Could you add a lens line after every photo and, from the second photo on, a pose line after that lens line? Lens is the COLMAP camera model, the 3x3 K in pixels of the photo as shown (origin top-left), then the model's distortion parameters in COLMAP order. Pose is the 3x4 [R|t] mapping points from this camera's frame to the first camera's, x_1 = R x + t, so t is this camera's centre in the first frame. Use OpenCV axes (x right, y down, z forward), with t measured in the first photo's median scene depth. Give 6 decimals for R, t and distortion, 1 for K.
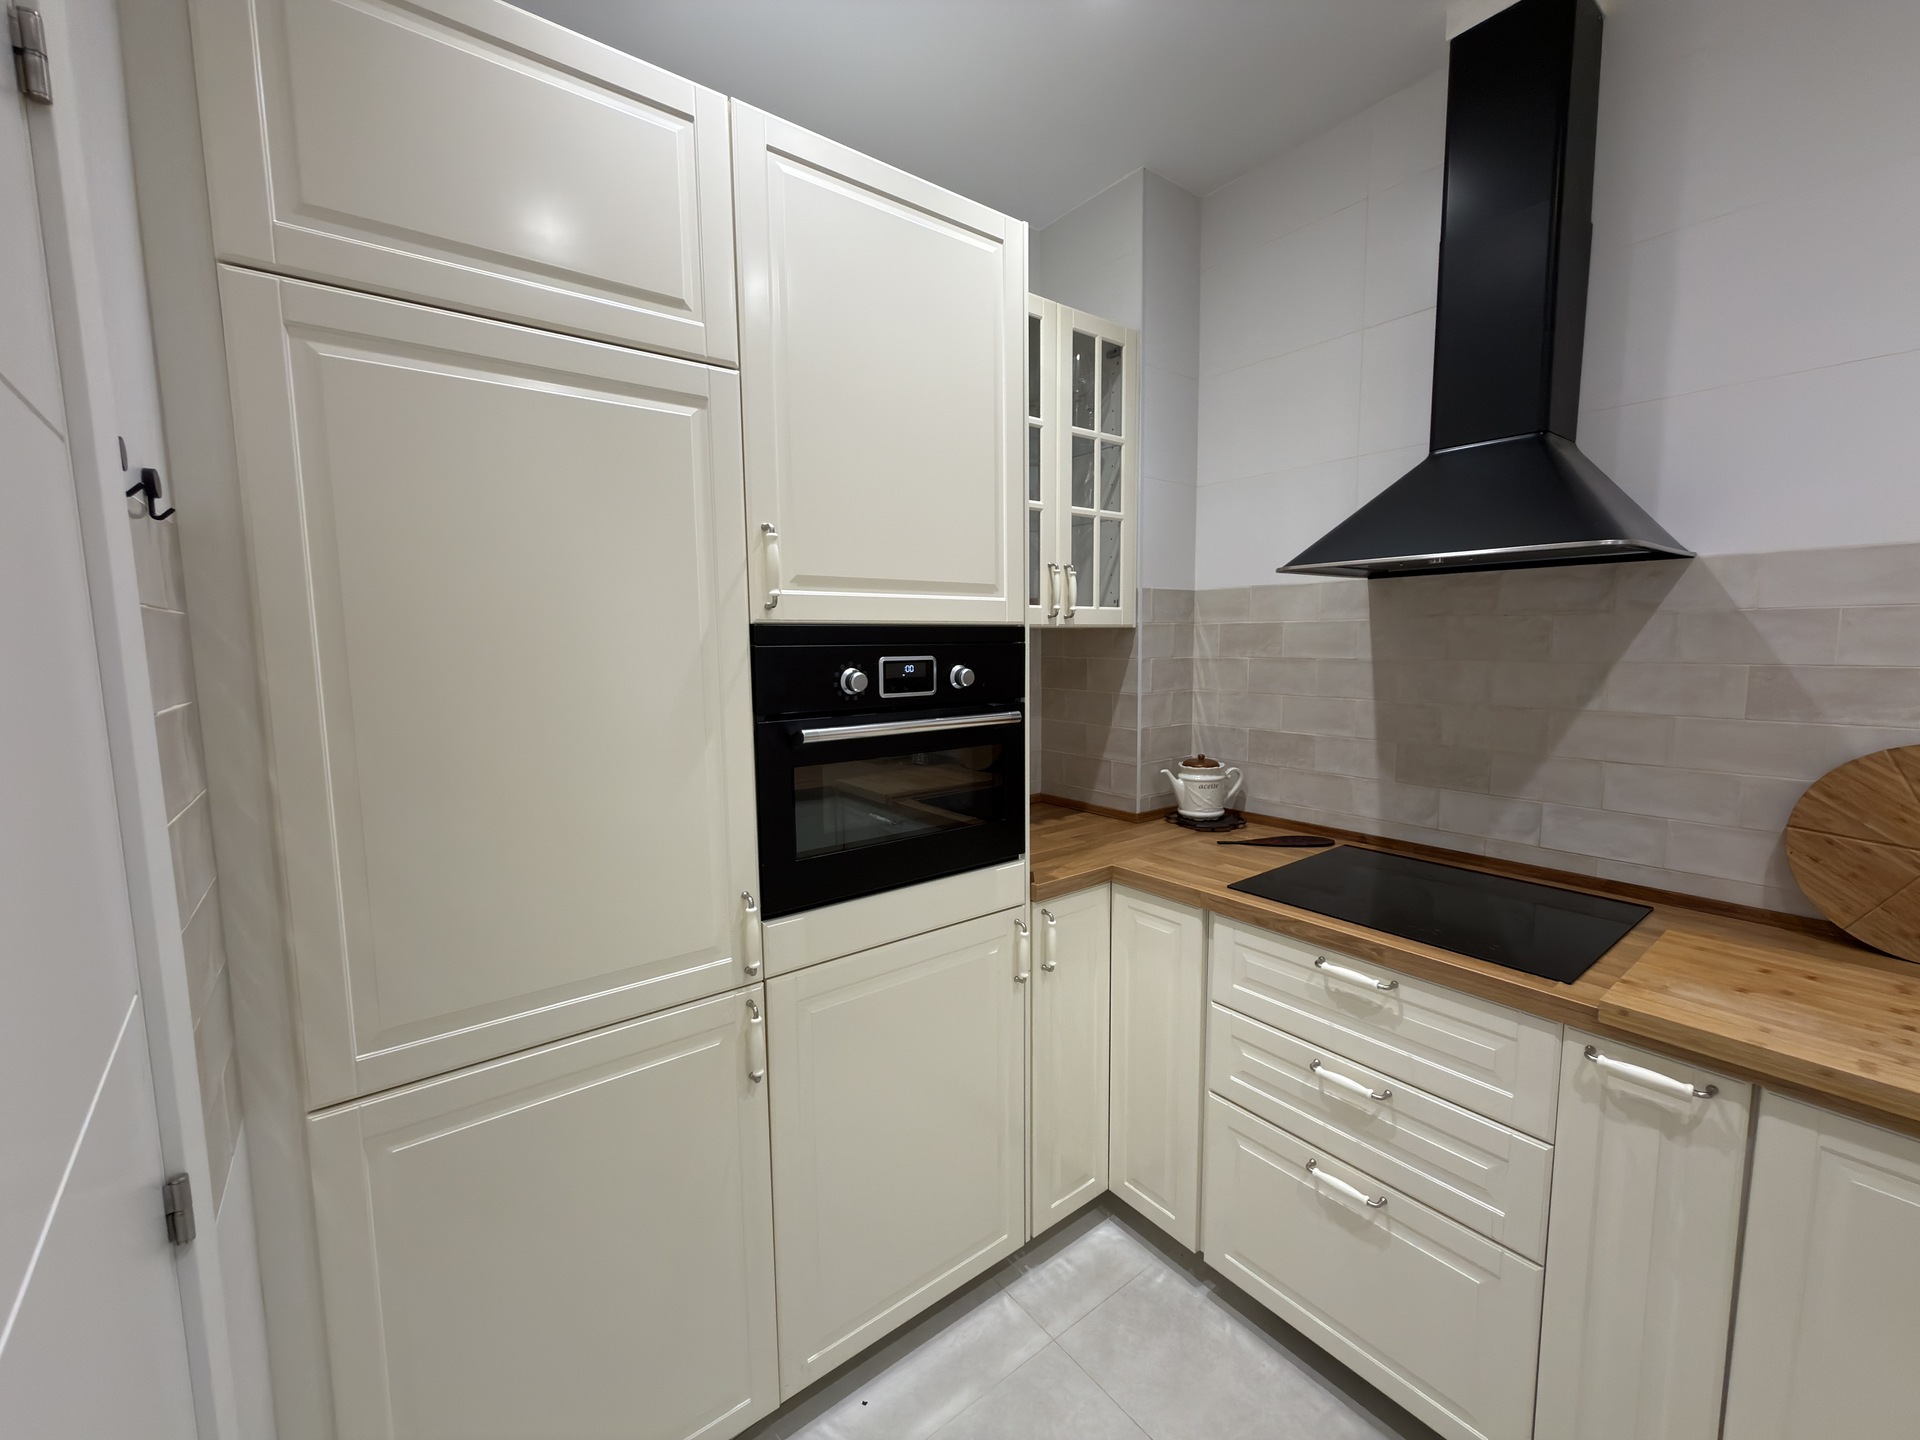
lens RADIAL K [[770.2, 0, 958.6], [0, 770.2, 720.2], [0, 0, 1]] dist [0.003974, -0.000049]
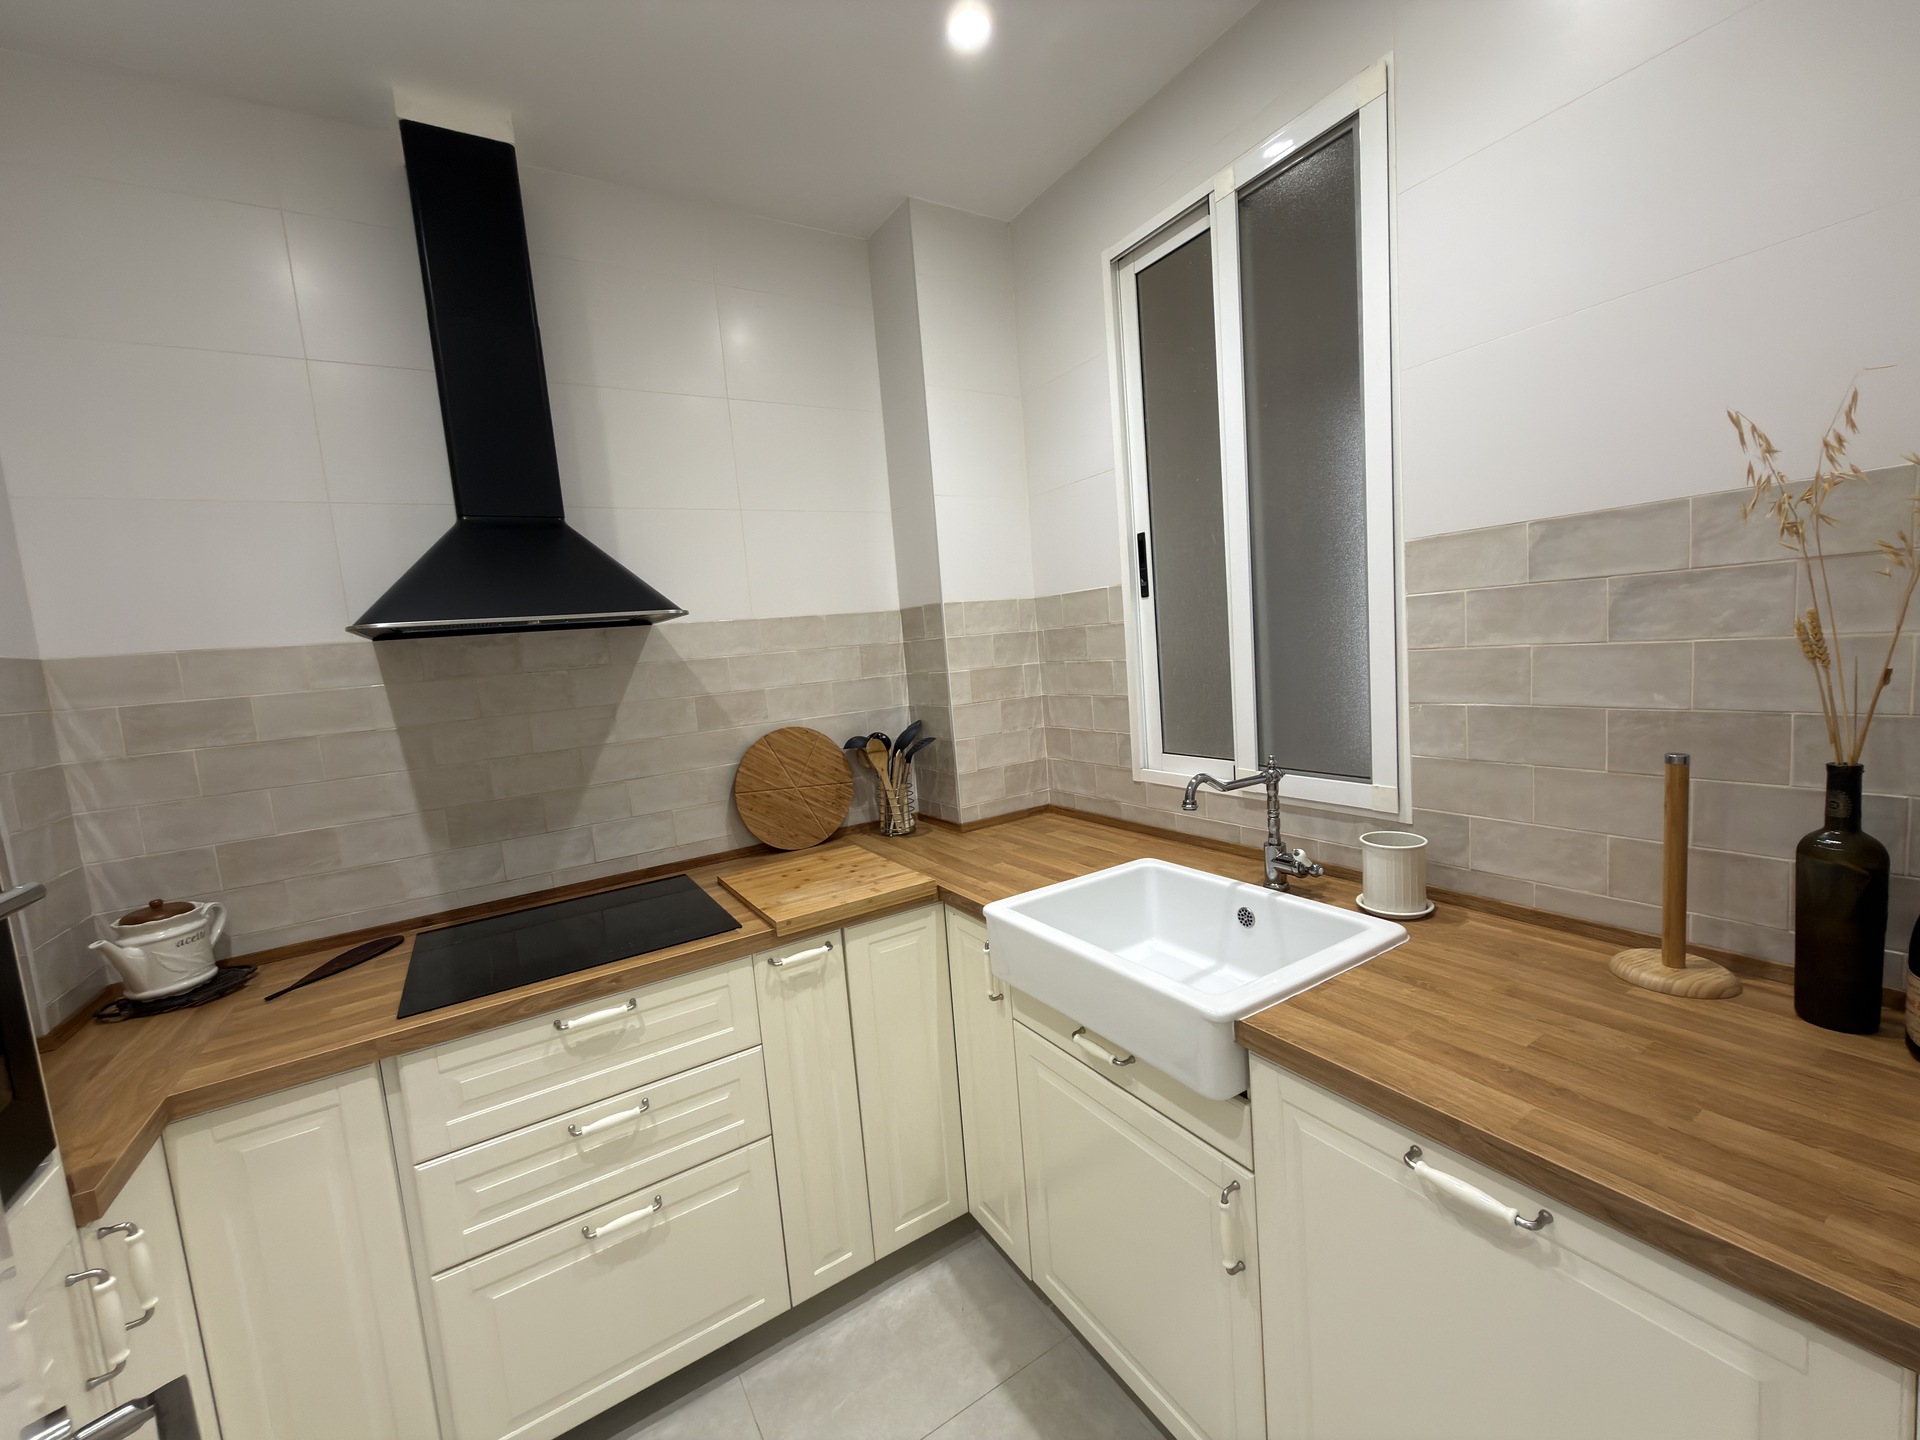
lens RADIAL K [[770.2, 0, 957.6], [0, 770.2, 718.7], [0, 0, 1]] dist [0.003974, -0.000049]
pose [[0.097154, -0.096662, 0.990564, -0.367971], [0.187485, 0.979232, 0.077168, -0.042355], [-0.977451, 0.178219, 0.113259, 0.293229]]
